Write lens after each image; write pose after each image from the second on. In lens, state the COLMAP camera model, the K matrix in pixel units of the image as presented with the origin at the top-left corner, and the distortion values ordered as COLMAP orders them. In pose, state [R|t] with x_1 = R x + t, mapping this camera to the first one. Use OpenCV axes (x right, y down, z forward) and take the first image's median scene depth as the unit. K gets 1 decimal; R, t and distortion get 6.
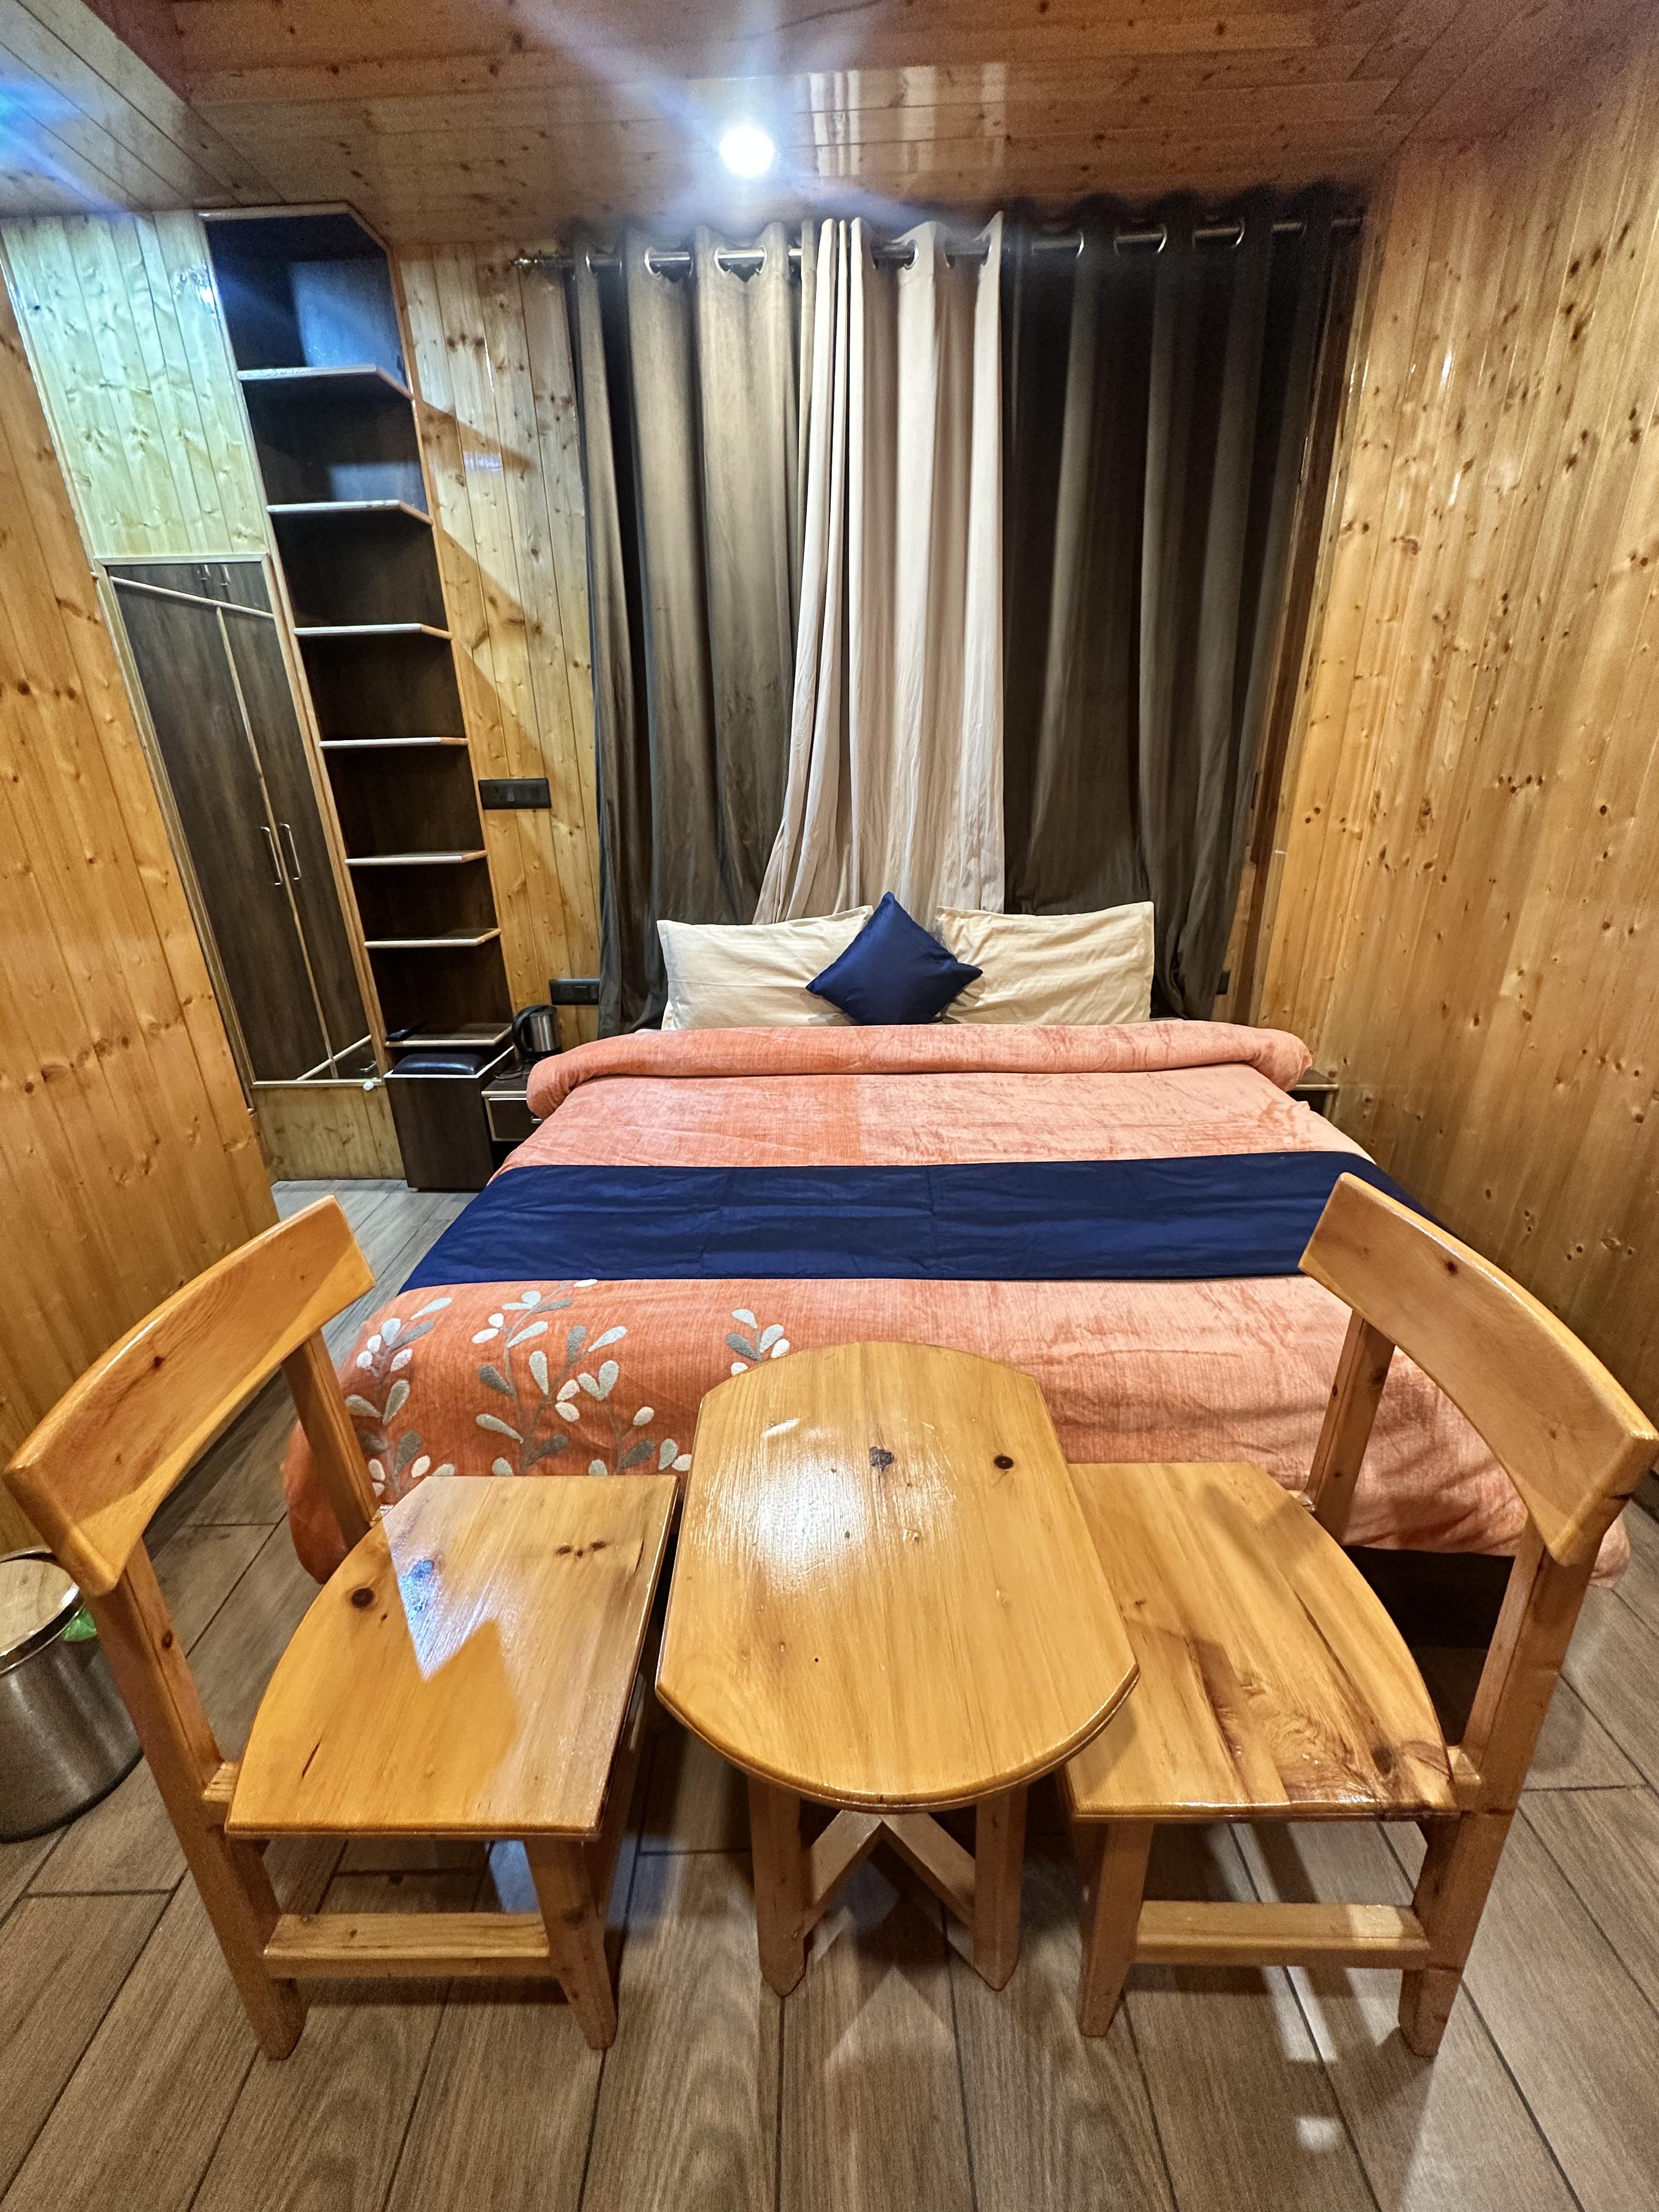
lens RADIAL K [[885.7, 0, 831.5], [0, 885.7, 1106.7], [0, 0, 1]] dist [-0.003316, 0.000631]
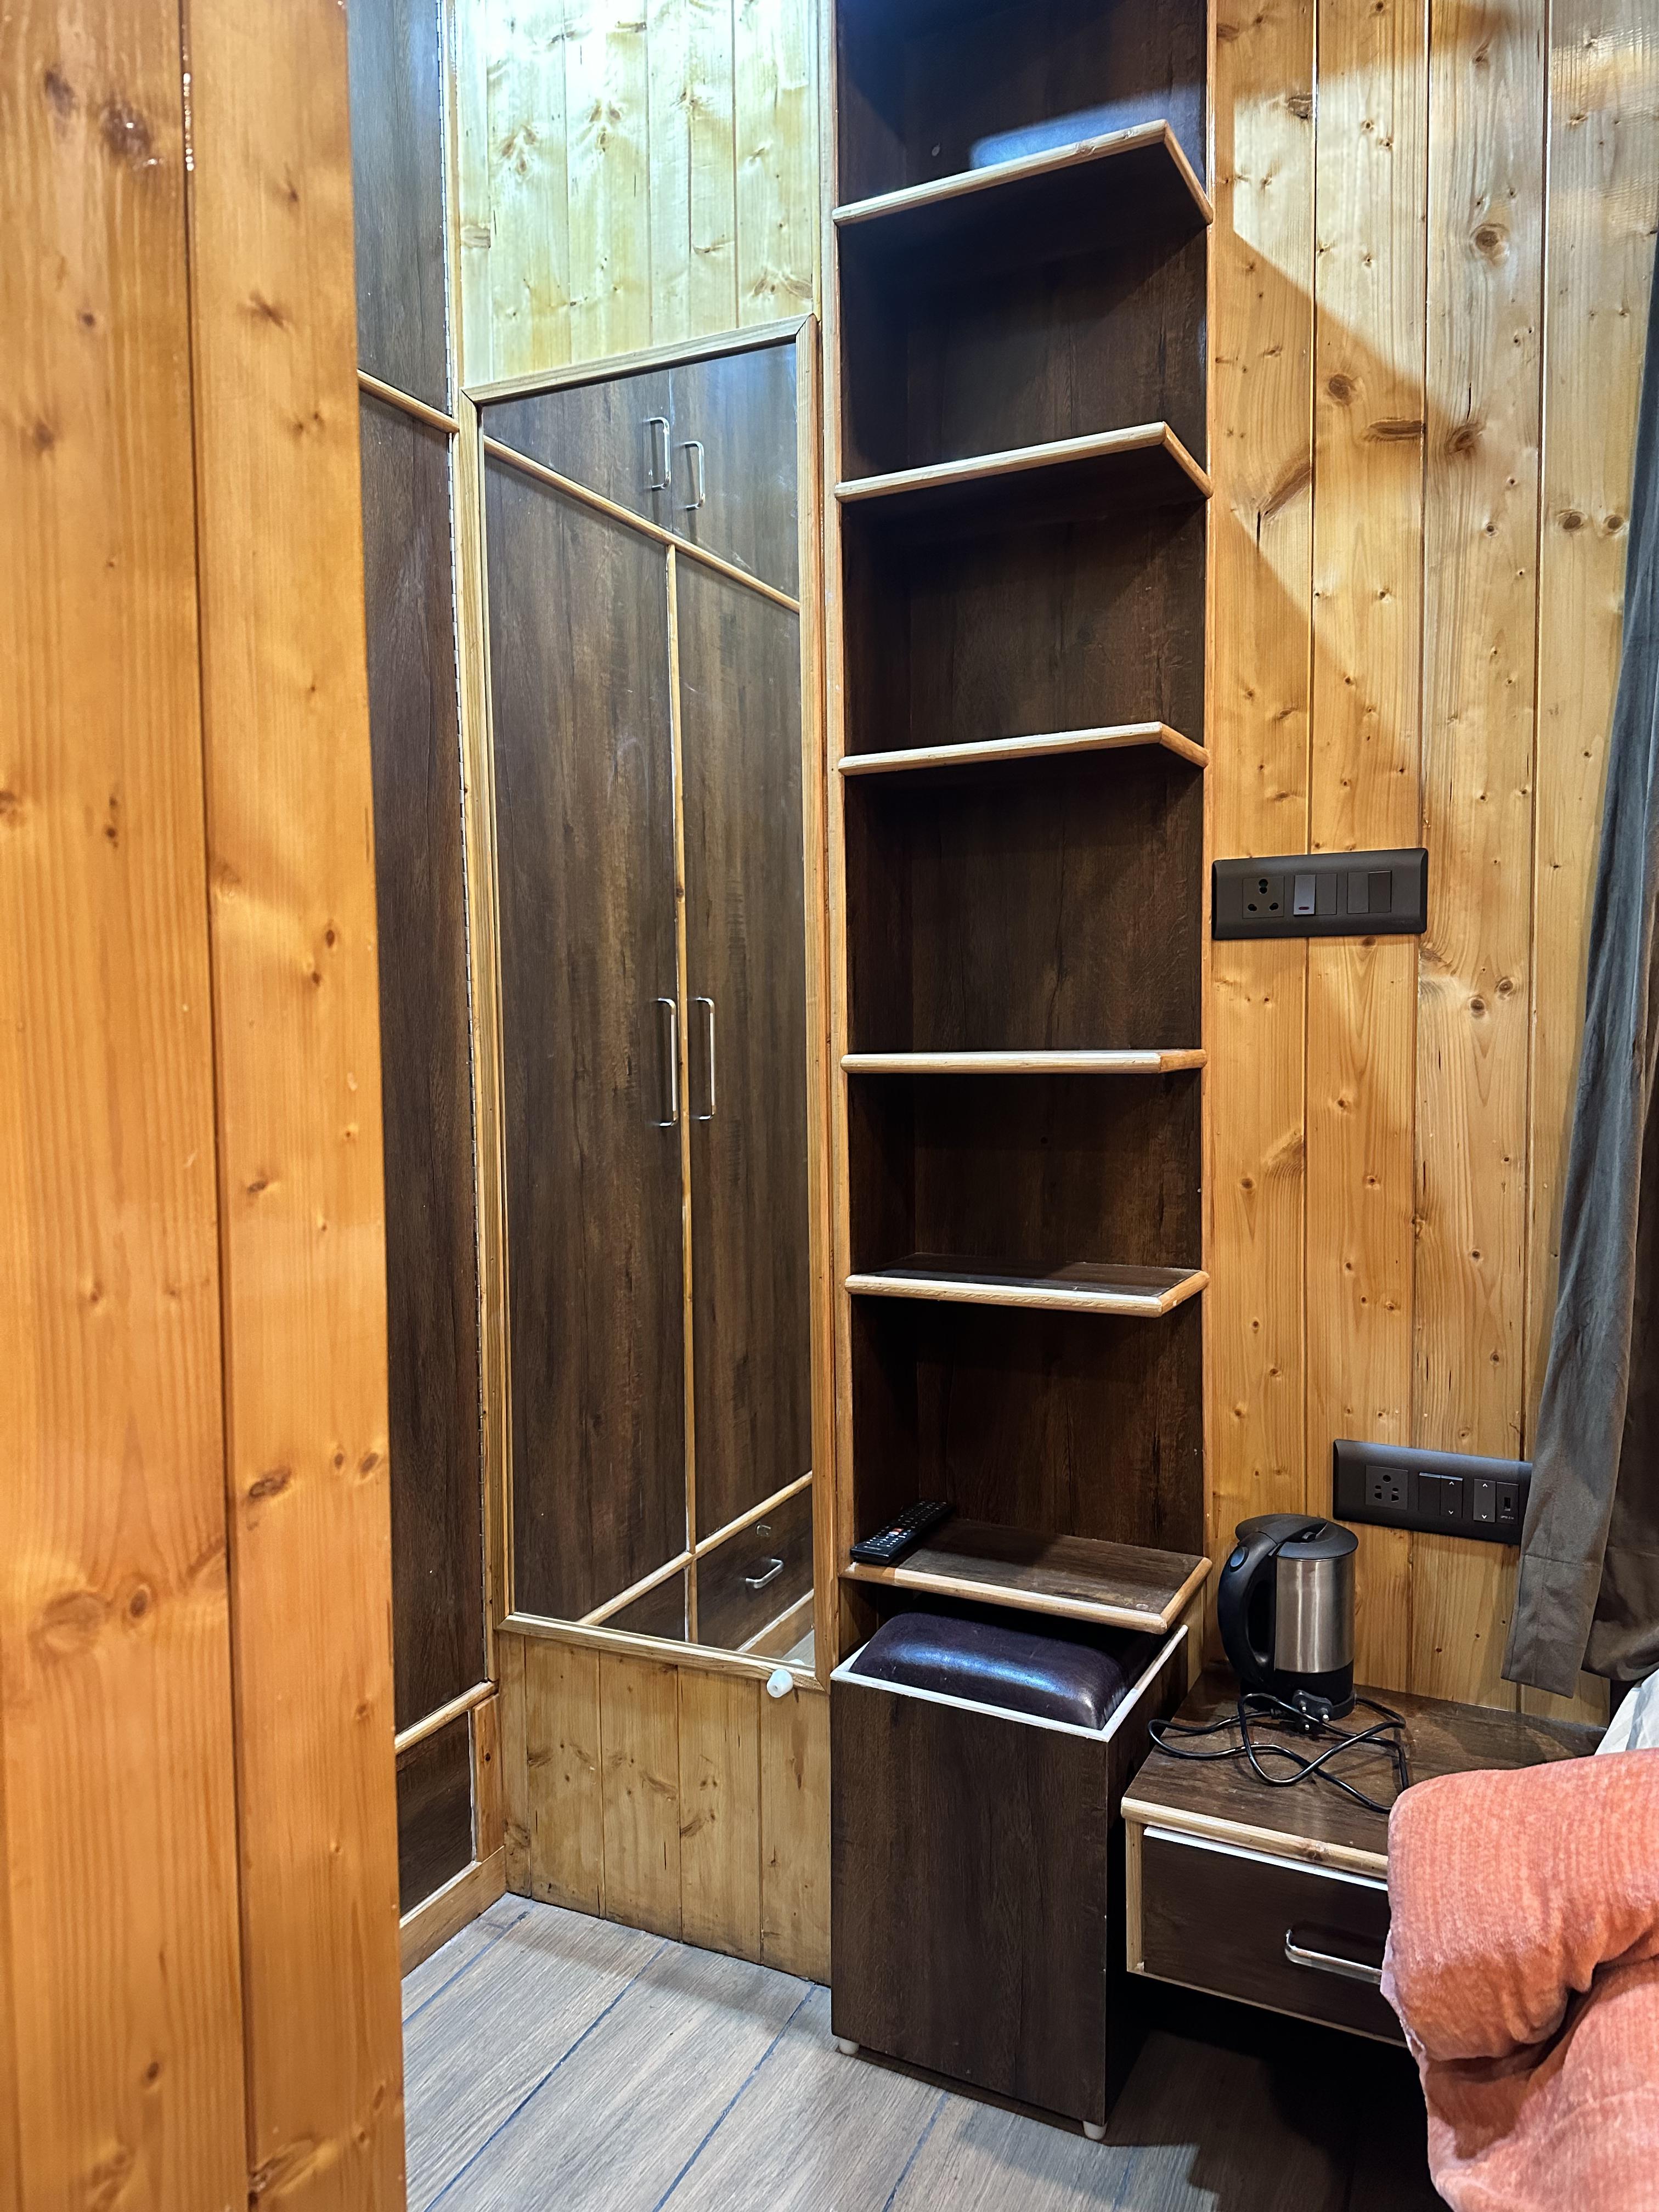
lens RADIAL K [[1540.4, 0, 822.8], [0, 1540.4, 1096.7], [0, 0, 1]] dist [0.024569, -0.010718]
pose [[0.907977, 0.036865, -0.417395, -0.282642], [-0.166687, 0.945691, -0.279076, -0.080548], [0.384439, 0.322969, 0.864811, 0.437739]]
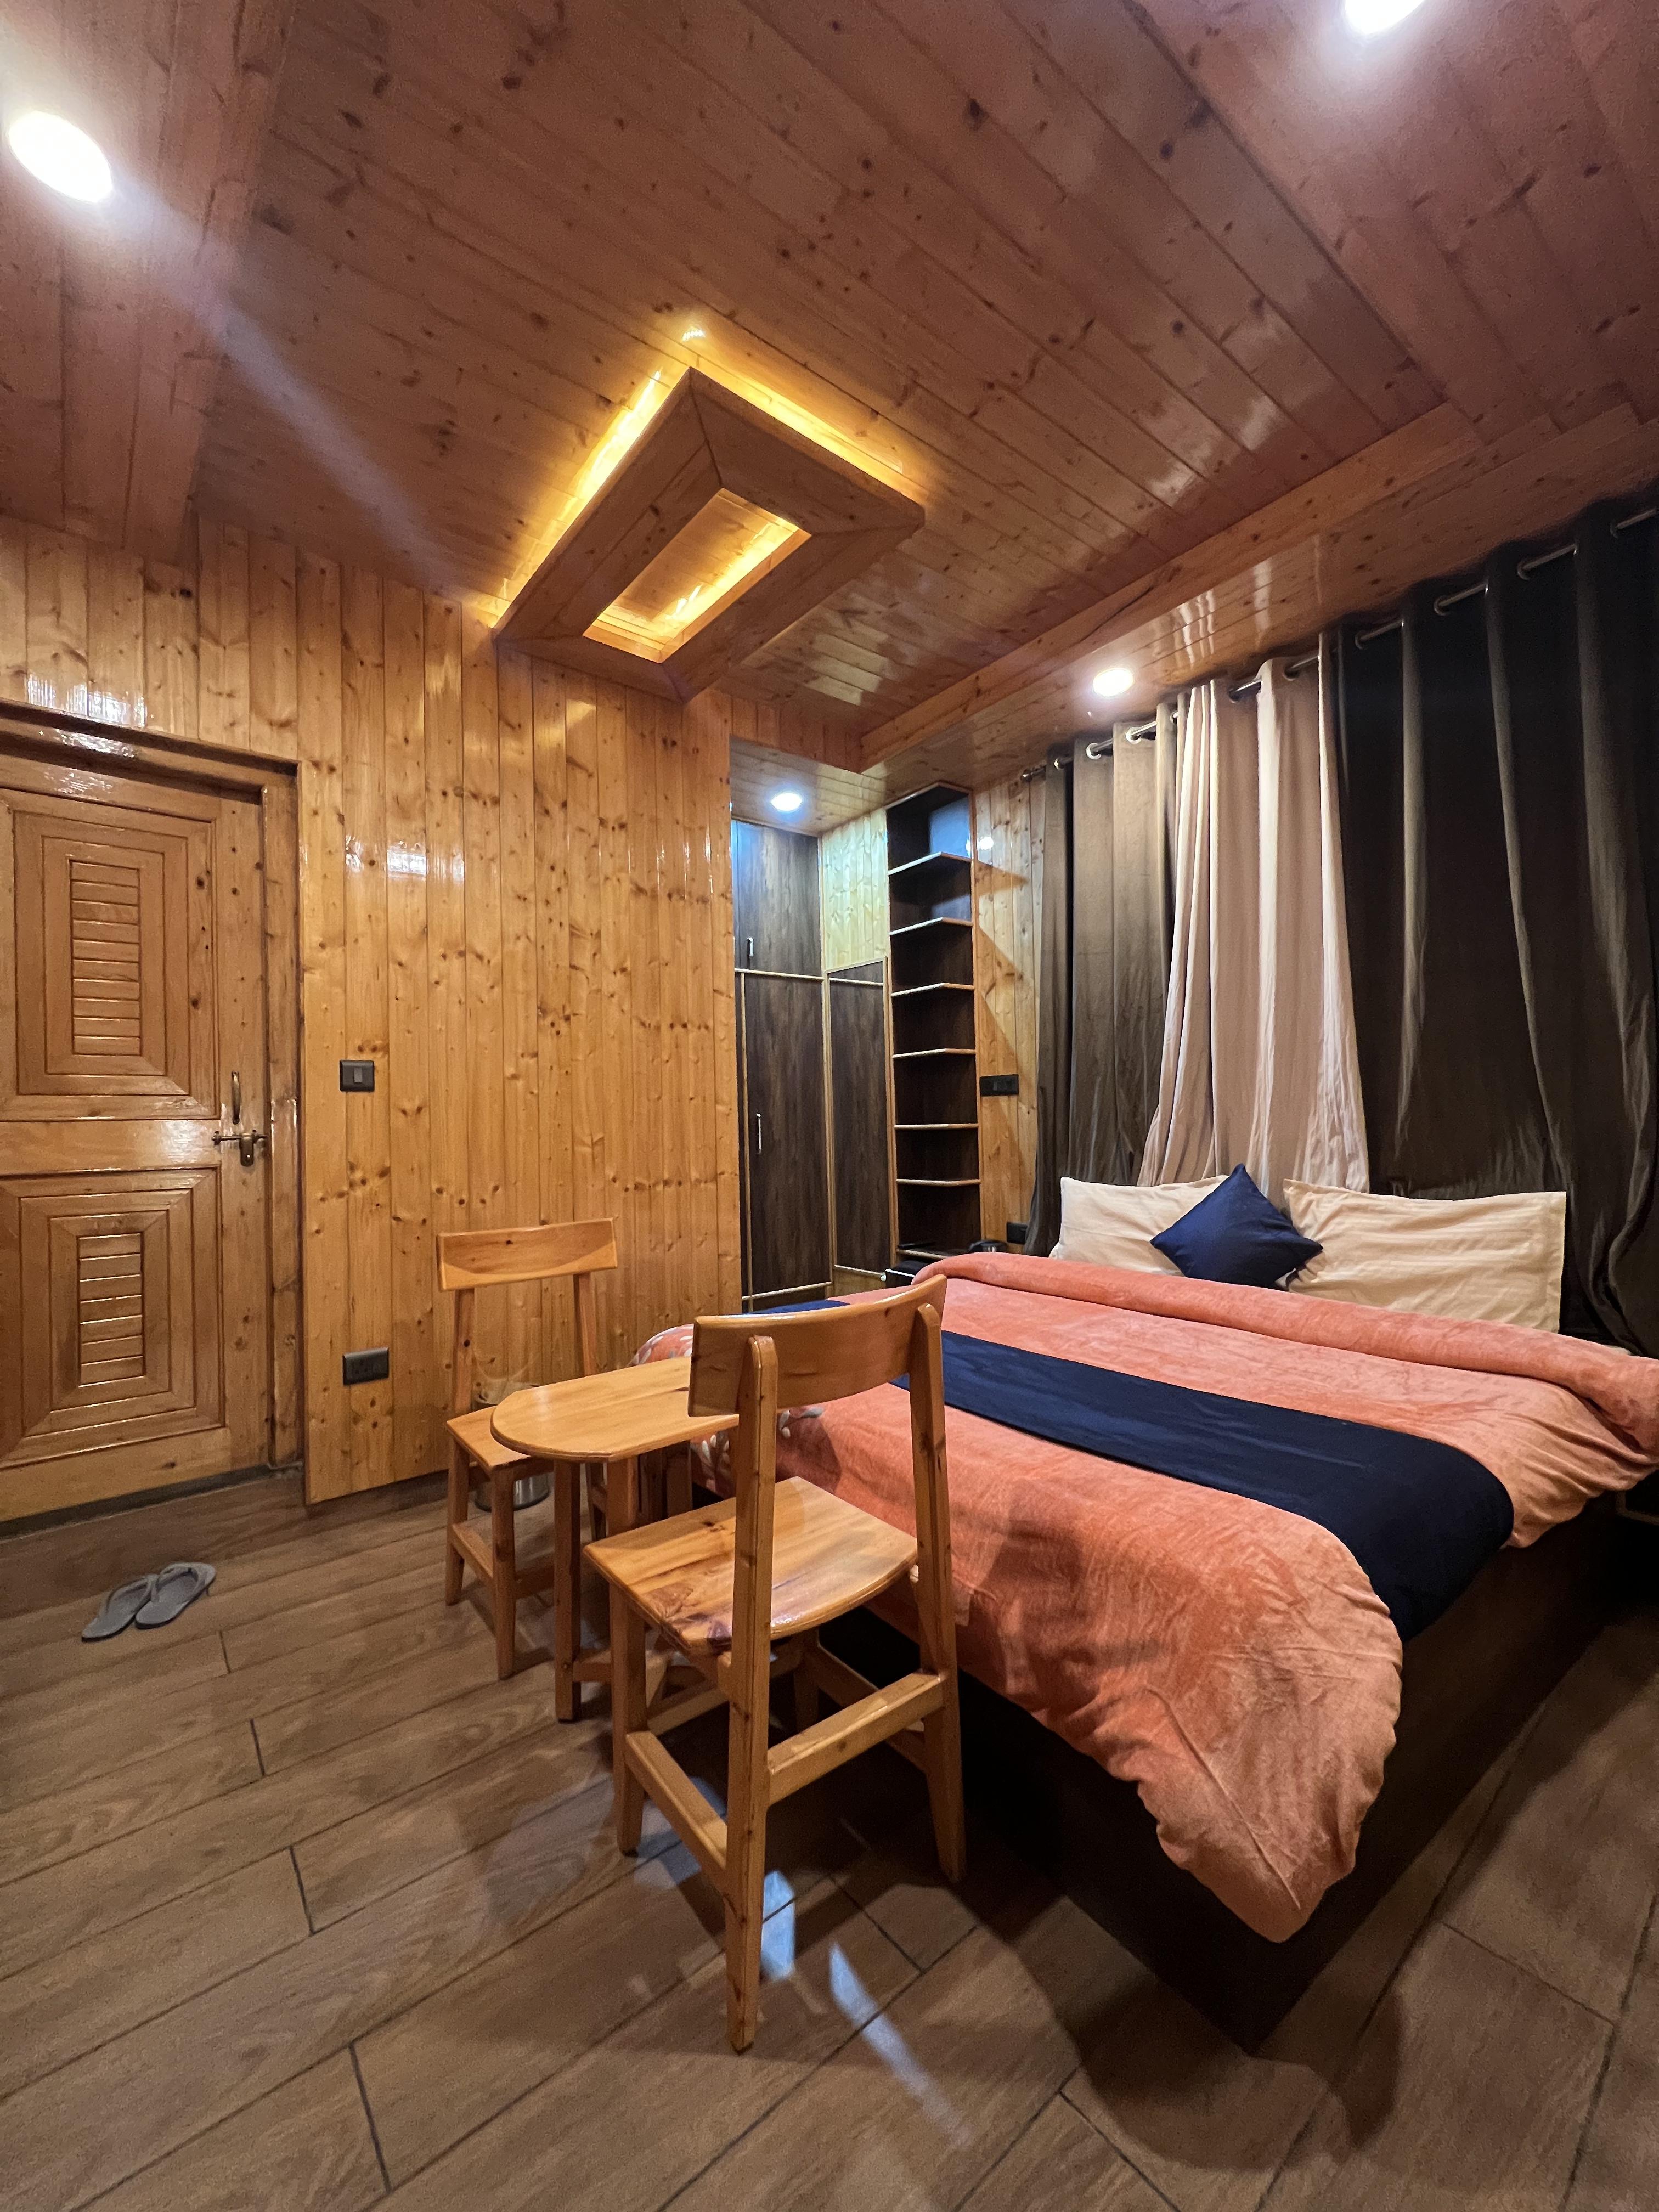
lens RADIAL K [[893.4, 0, 833.0], [0, 893.4, 1109.7], [0, 0, 1]] dist [0.001147, -0.000099]
pose [[0.617638, 0.000854, -0.786462, 0.599423], [-0.285440, 0.932055, -0.223155, 0.073780], [0.732835, 0.362317, 0.575916, 0.008524]]
